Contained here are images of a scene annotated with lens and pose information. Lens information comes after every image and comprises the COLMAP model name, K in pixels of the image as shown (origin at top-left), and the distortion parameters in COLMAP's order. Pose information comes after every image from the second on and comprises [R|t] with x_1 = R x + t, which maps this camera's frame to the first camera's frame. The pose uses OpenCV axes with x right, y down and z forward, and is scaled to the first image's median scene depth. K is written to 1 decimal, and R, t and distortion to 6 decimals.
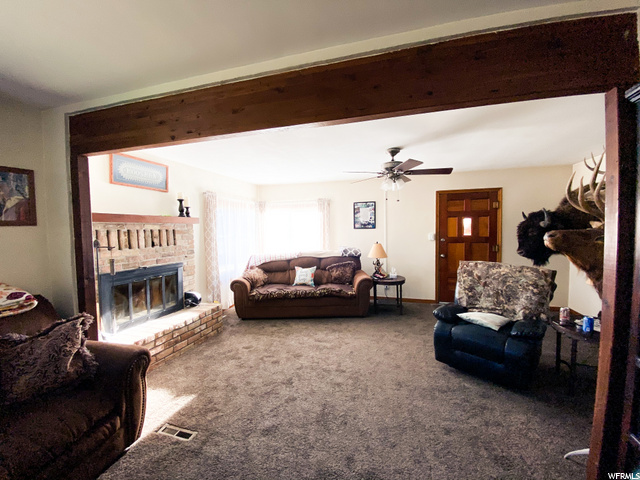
lens RADIAL K [[259.3, 0, 320.0], [0, 259.3, 240.0], [0, 0, 1]] dist [0.000407, -0.011413]
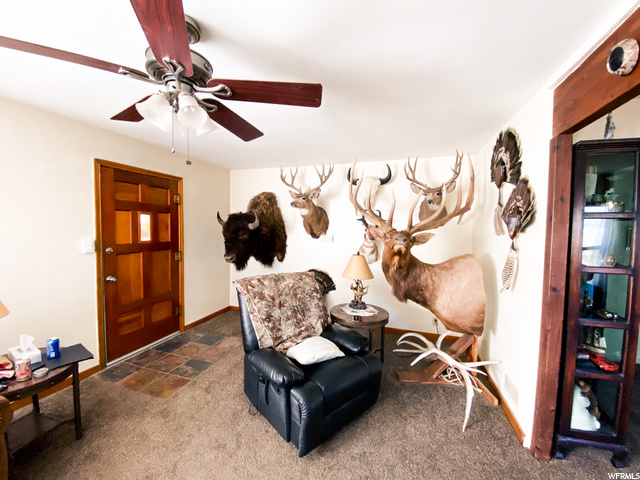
lens RADIAL K [[259.3, 0, 320.0], [0, 259.3, 240.0], [0, 0, 1]] dist [0.000407, -0.011413]
pose [[0.025091, -0.030816, 0.999210, -0.067024], [0.038723, 0.998805, 0.029831, -0.022462], [-0.998935, 0.037944, 0.026254, 0.558090]]
